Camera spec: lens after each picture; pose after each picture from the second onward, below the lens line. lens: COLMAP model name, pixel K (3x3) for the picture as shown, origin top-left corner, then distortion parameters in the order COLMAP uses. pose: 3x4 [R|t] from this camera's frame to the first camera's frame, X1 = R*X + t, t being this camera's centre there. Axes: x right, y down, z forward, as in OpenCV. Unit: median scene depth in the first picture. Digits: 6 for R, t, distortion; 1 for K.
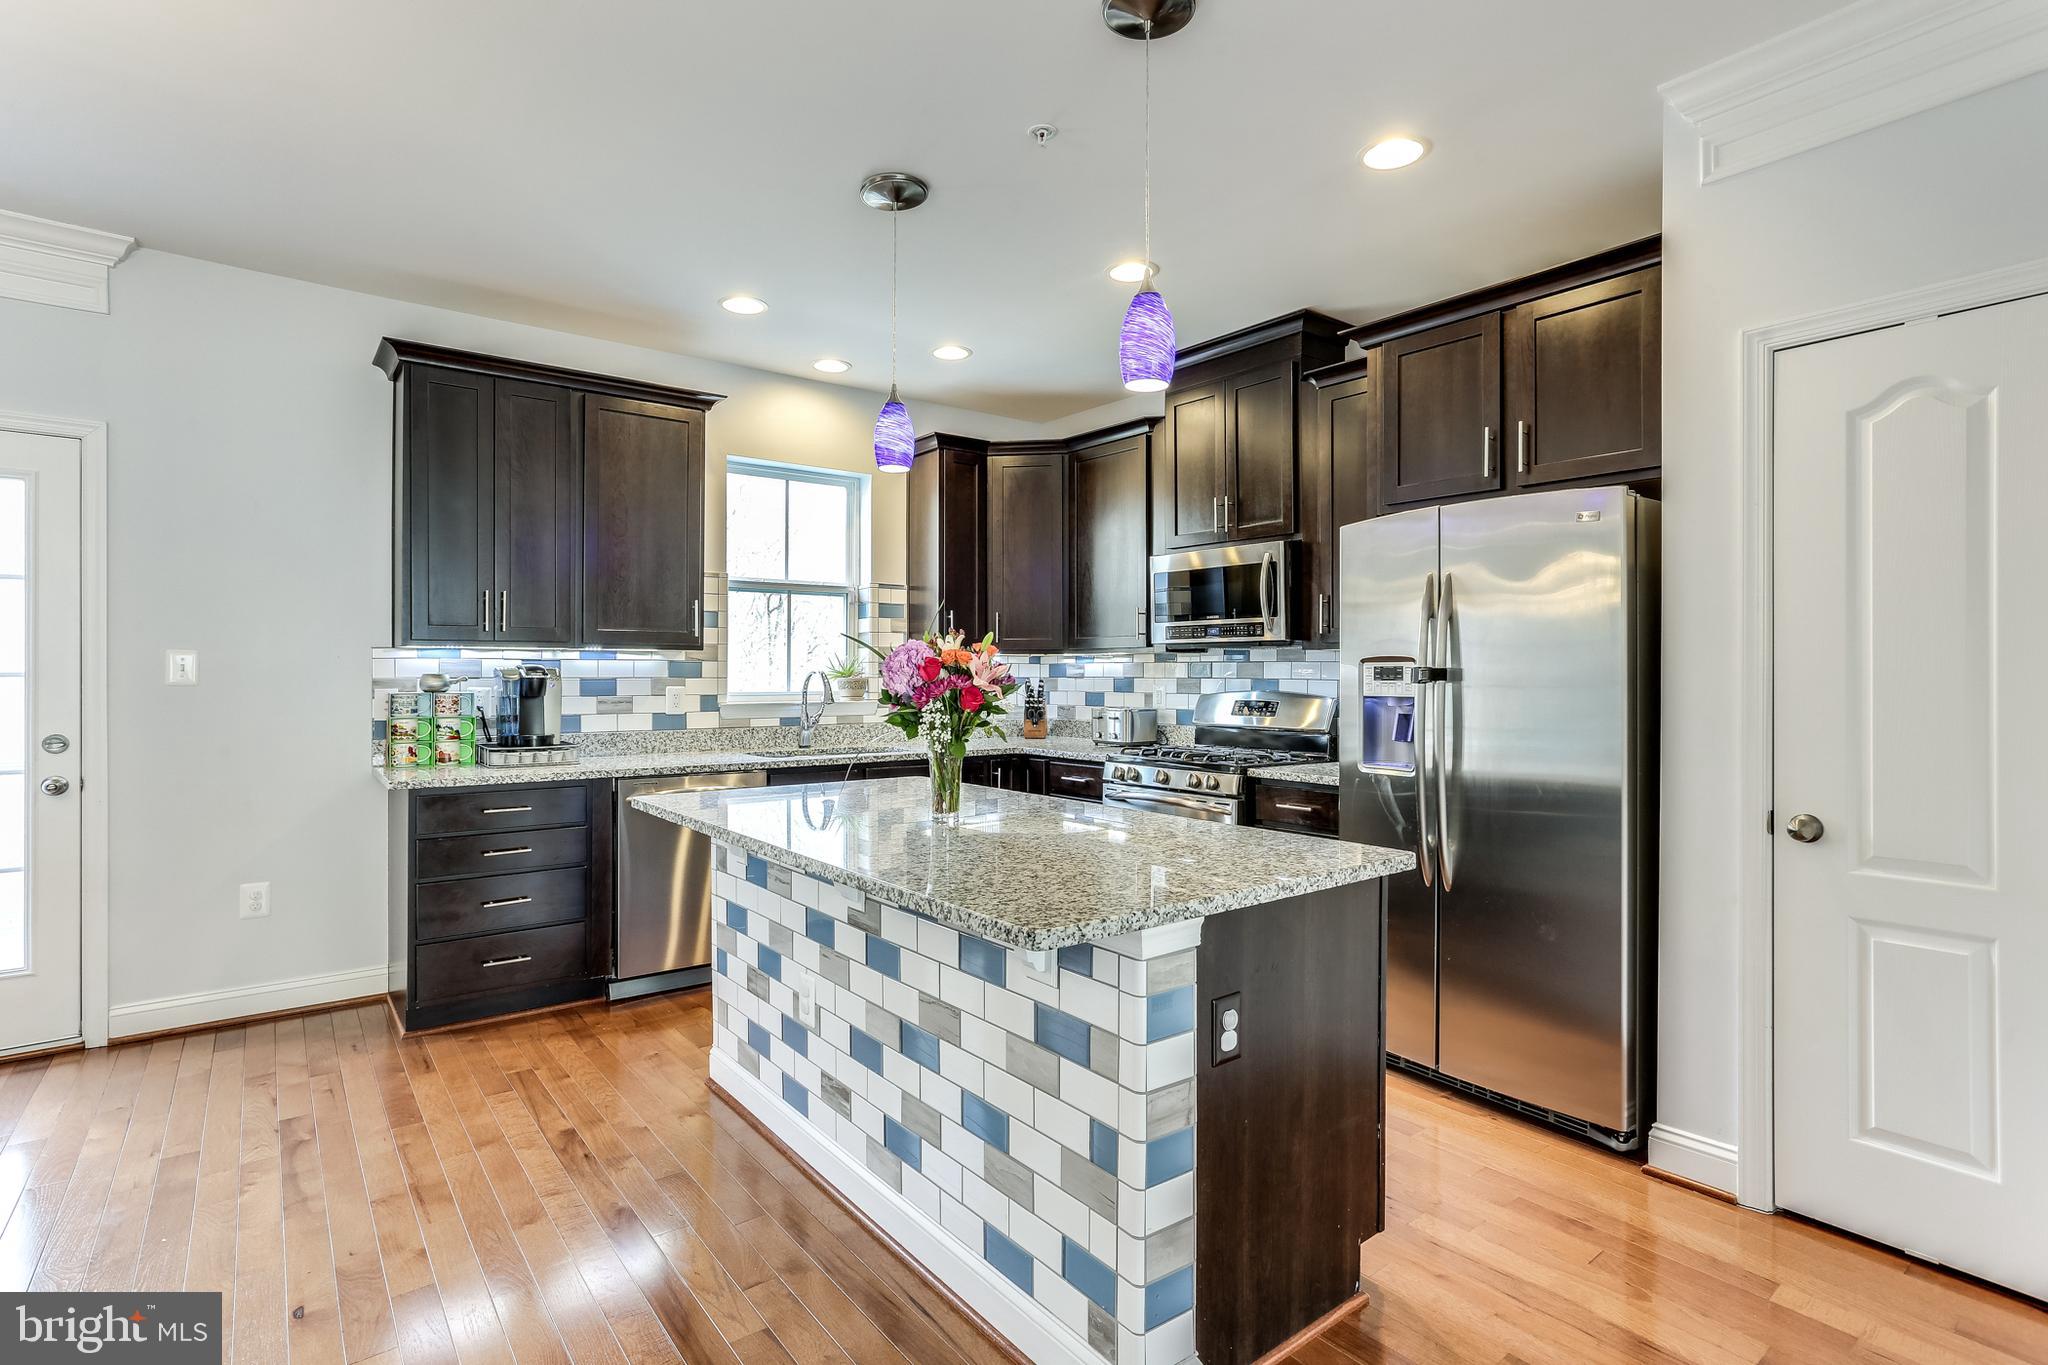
lens RADIAL K [[1005.3, 0, 1017.2], [0, 1005.3, 689.4], [0, 0, 1]] dist [-0.059189, 0.035837]
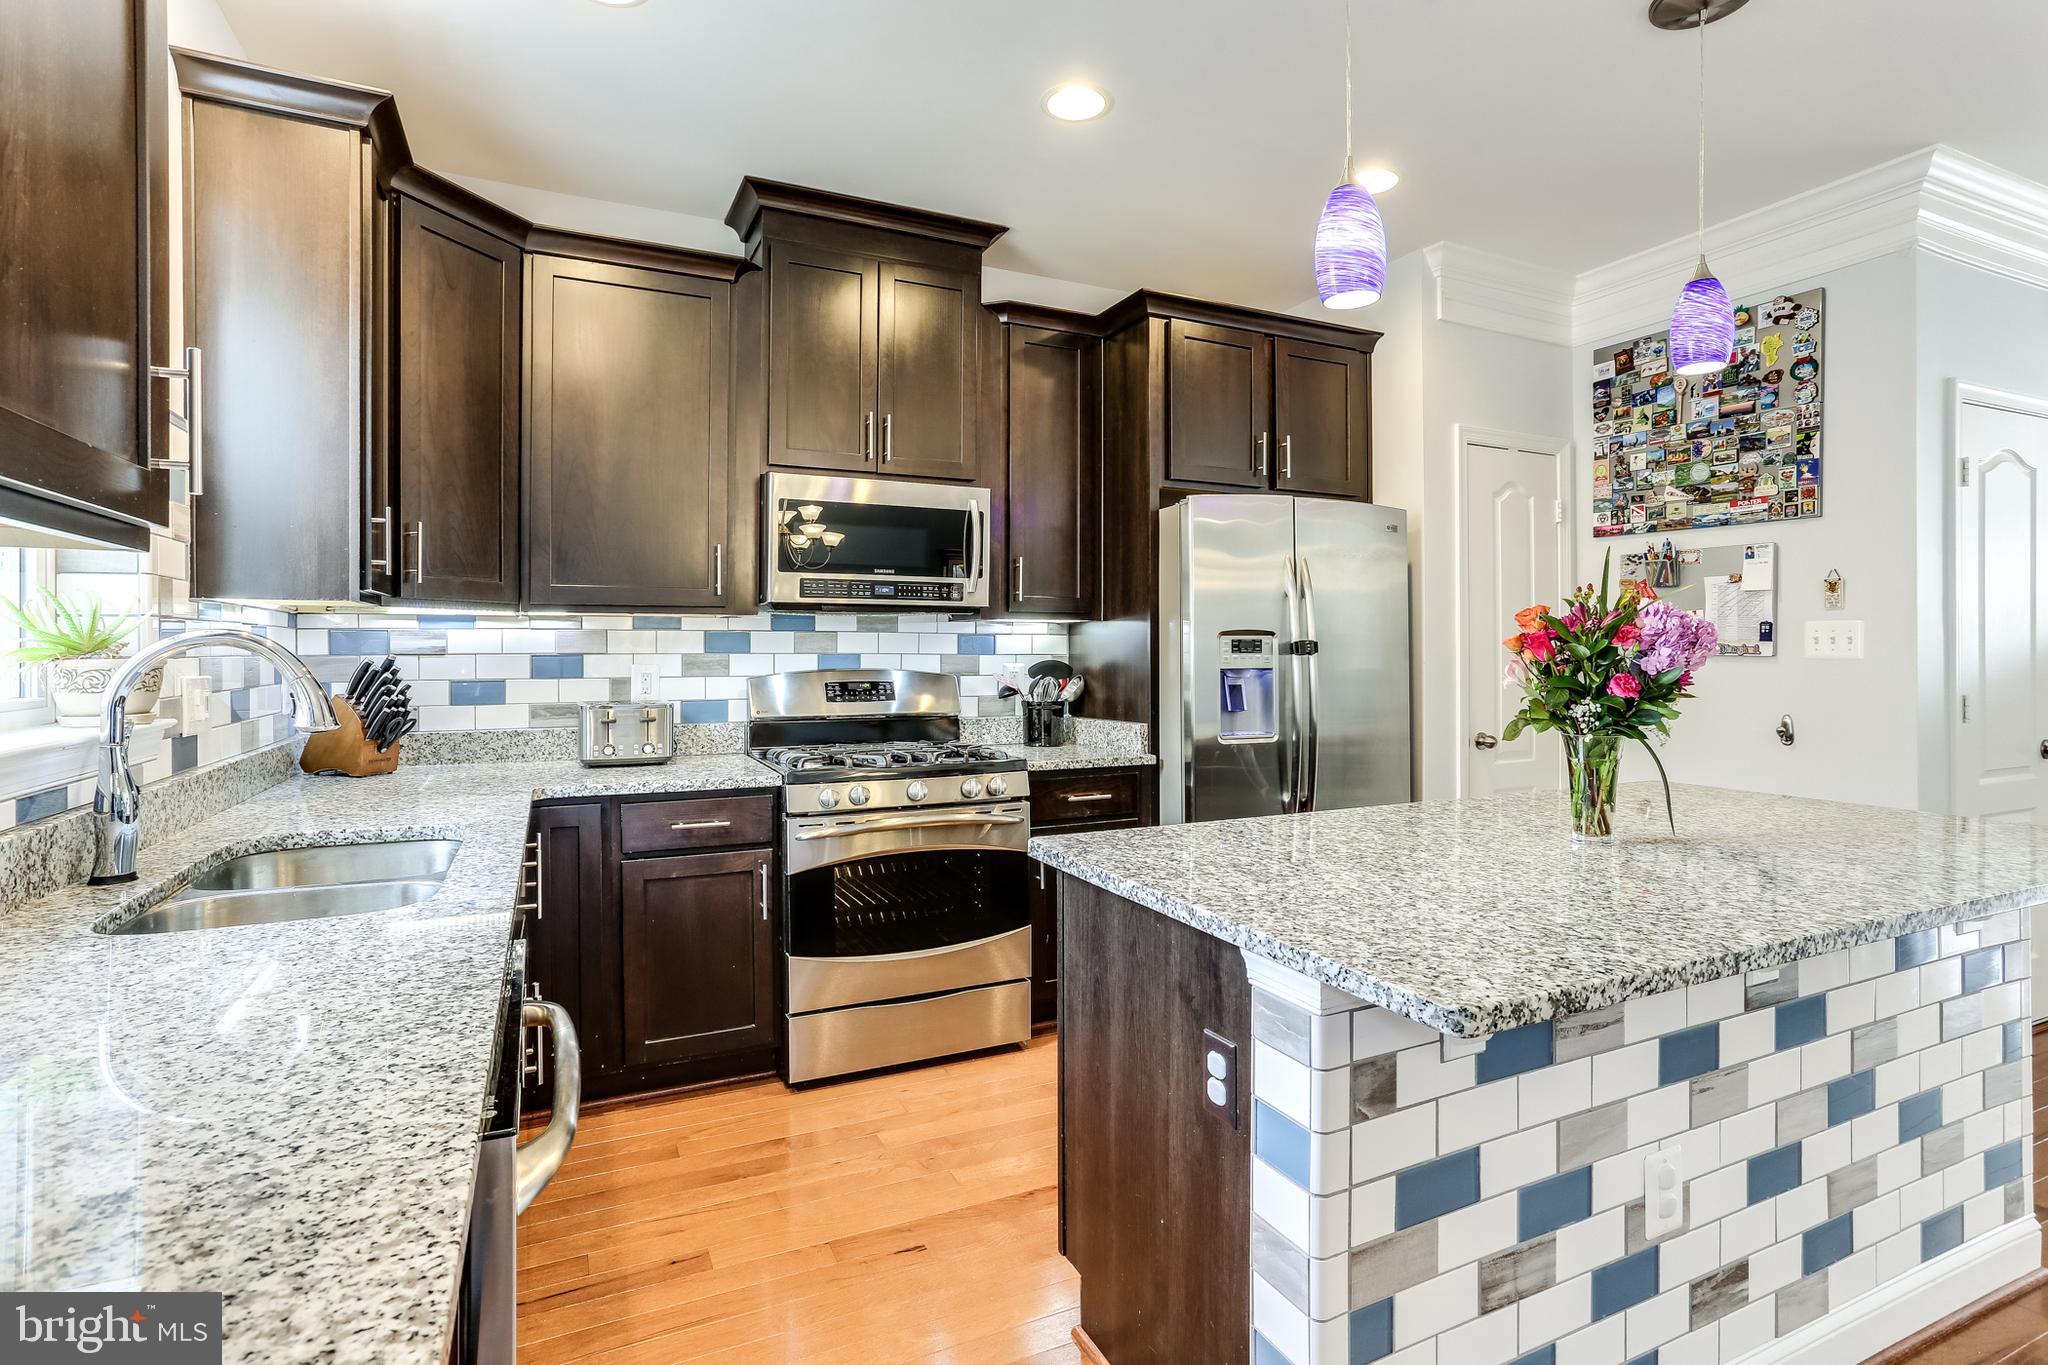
lens RADIAL K [[1005.3, 0, 1017.2], [0, 1005.3, 689.4], [0, 0, 1]] dist [-0.059189, 0.035837]
pose [[0.206856, -0.037365, 0.977658, -0.694835], [0.016652, 0.999260, 0.034668, -0.011190], [-0.978230, 0.009109, 0.207326, 1.008109]]
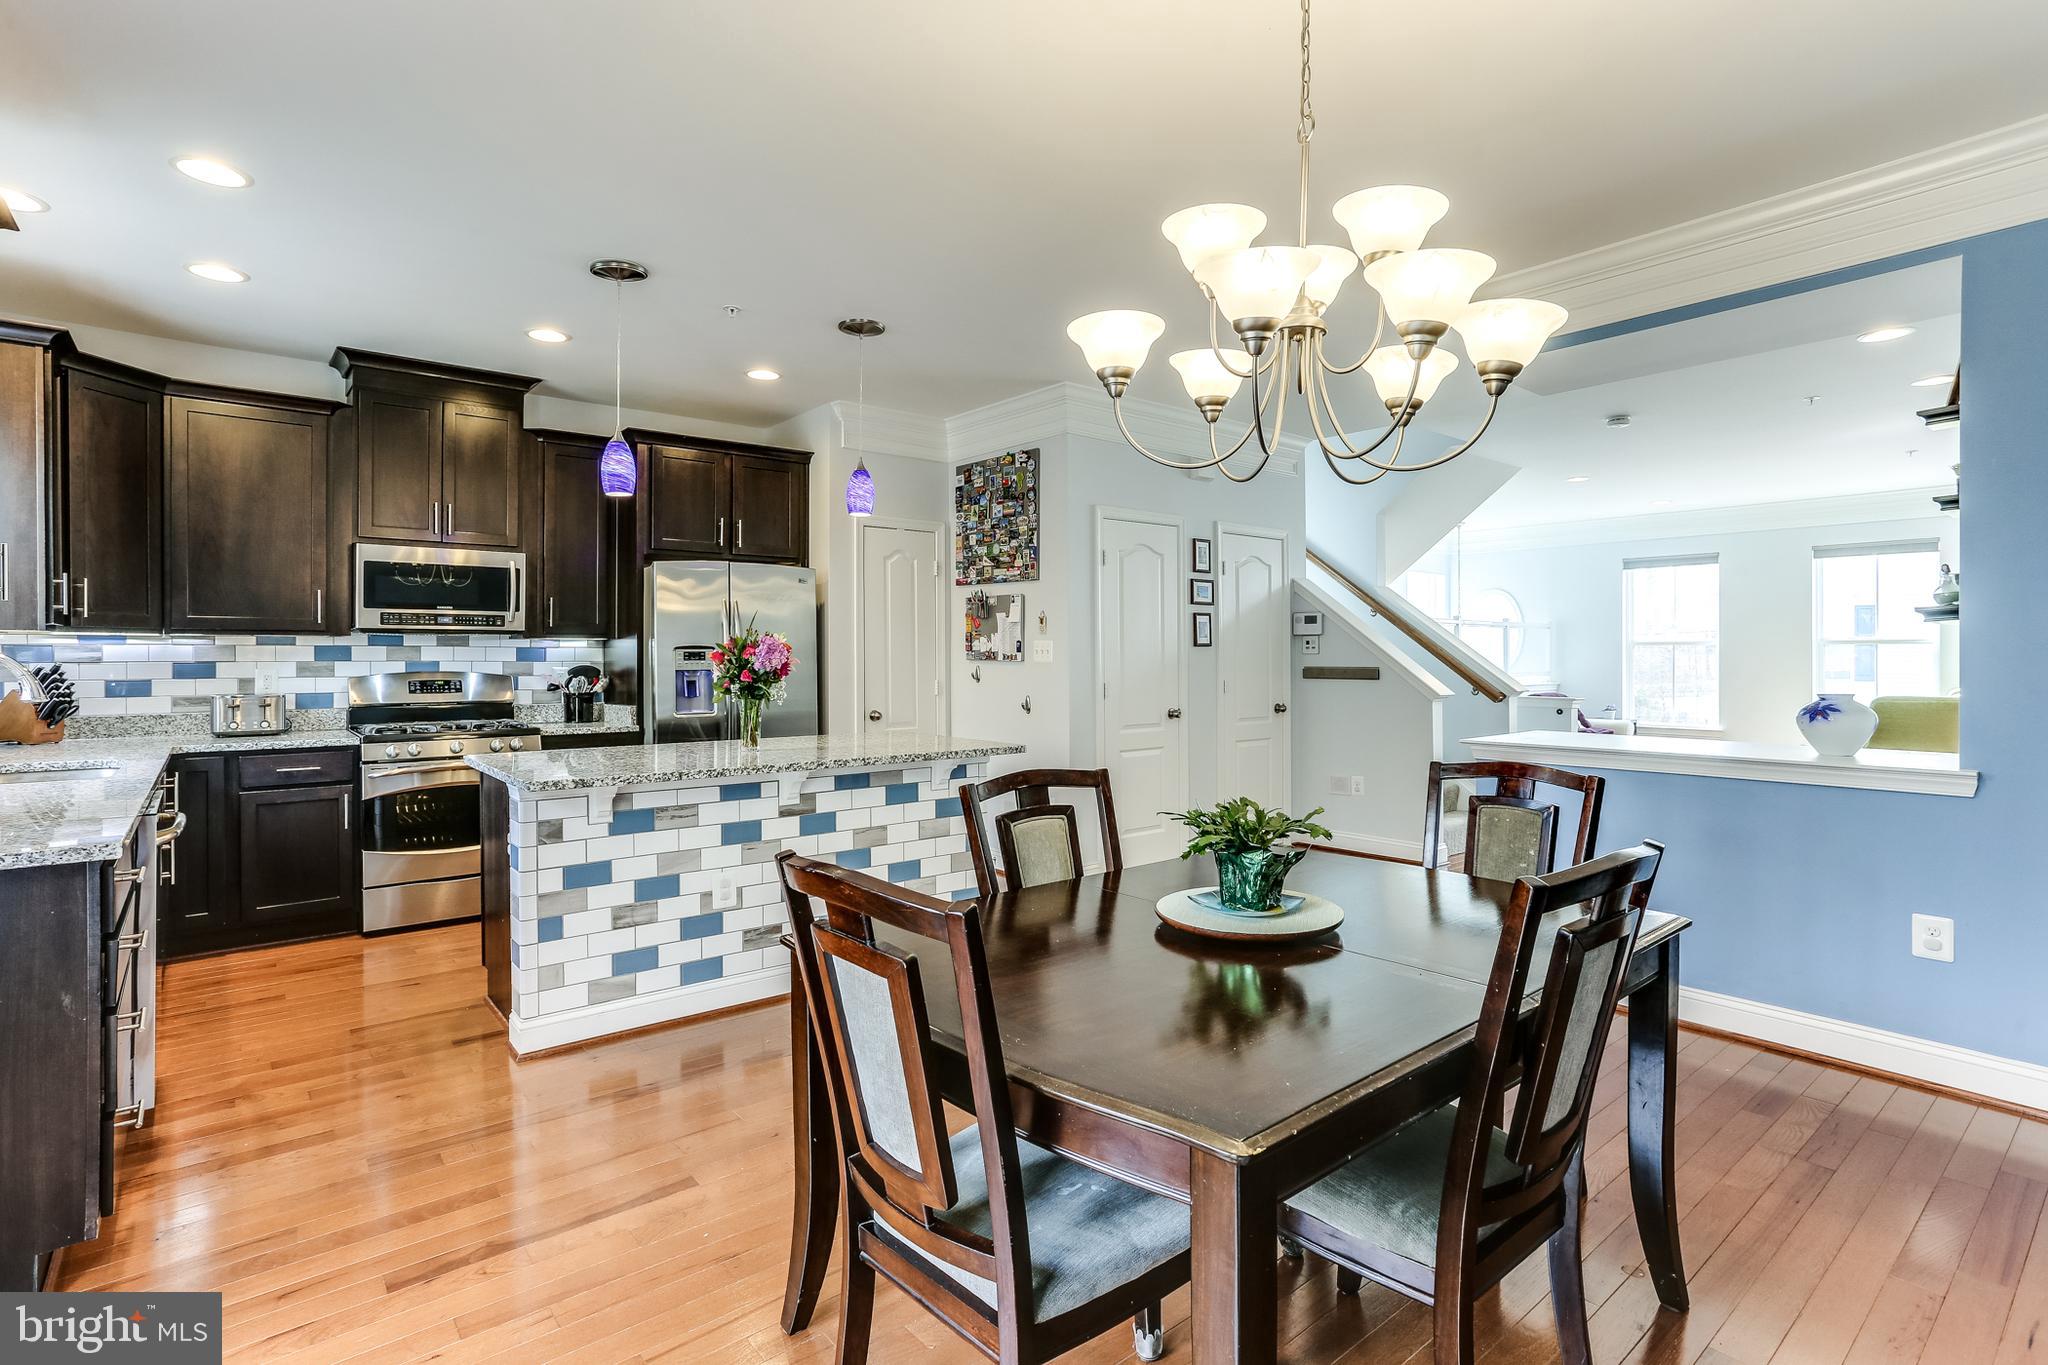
lens RADIAL K [[1008.6, 0, 1024.0], [0, 1008.6, 682.5], [0, 0, 1]] dist [-0.034149, 0.021112]
pose [[-0.038468, -0.026960, 0.998896, -1.314111], [0.017754, 0.999460, 0.027659, -0.008333], [-0.999102, 0.018798, -0.037969, 0.509945]]
